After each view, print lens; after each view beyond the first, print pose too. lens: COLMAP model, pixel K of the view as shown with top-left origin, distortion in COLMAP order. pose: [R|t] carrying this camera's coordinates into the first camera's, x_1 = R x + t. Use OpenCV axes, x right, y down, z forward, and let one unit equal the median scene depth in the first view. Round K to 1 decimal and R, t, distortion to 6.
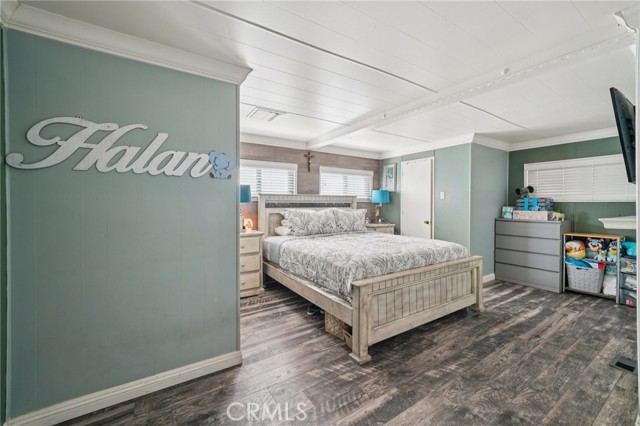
lens RADIAL K [[252.3, 0, 320.9], [0, 252.3, 208.3], [0, 0, 1]] dist [-0.000813, 0.000089]
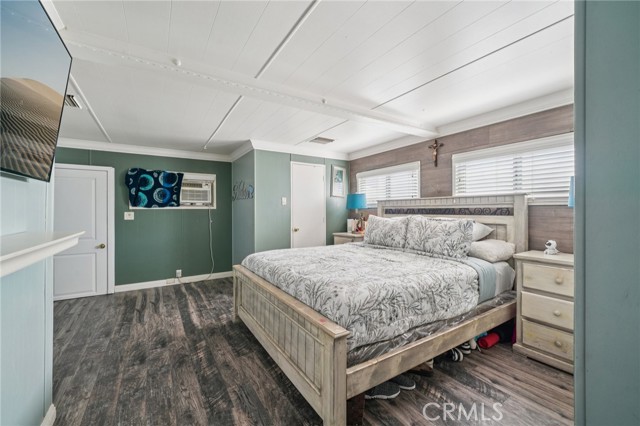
lens RADIAL K [[252.3, 0, 313.9], [0, 252.3, 212.9], [0, 0, 1]] dist [-0.000813, 0.000089]
pose [[0.004253, 0.007848, -0.999960, 0.859727], [-0.012057, 0.999897, 0.007797, -0.011428], [0.999918, 0.012023, 0.004347, 0.777485]]
